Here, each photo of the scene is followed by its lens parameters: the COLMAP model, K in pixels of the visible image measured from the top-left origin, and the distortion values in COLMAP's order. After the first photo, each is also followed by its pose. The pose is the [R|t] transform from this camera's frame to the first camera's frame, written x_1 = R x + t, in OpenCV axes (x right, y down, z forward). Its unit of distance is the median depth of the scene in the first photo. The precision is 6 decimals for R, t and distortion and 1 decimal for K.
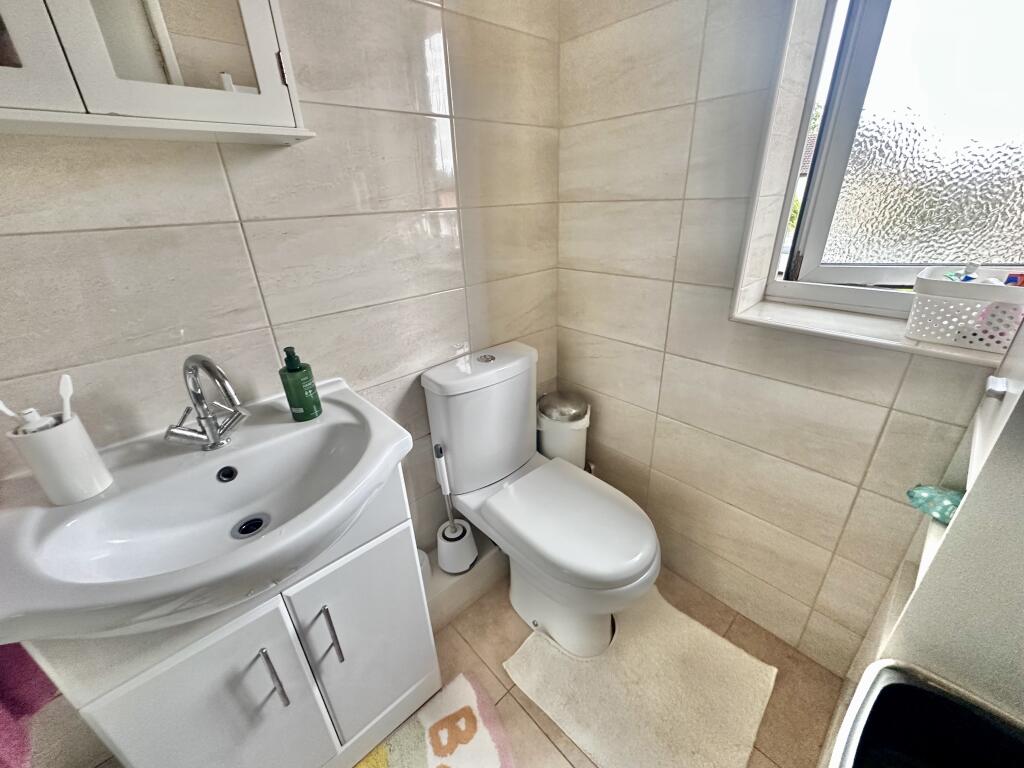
lens RADIAL K [[407.7, 0, 512.0], [0, 407.7, 384.0], [0, 0, 1]] dist [-0.002094, -0.000538]
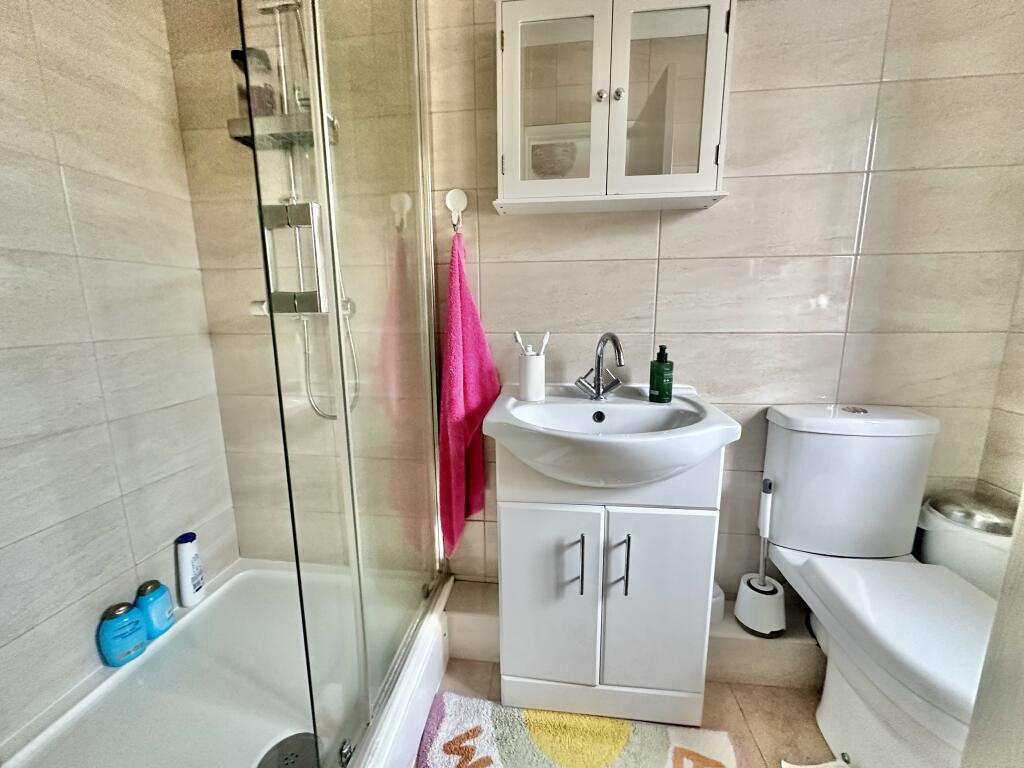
lens RADIAL K [[411.1, 0, 512.0], [0, 411.1, 384.0], [0, 0, 1]] dist [-0.000350, 0.000220]
pose [[0.655614, 0.166505, -0.736510, 0.119727], [-0.327722, 0.941475, -0.078885, 0.243657], [0.680271, 0.293089, 0.671812, -0.175356]]
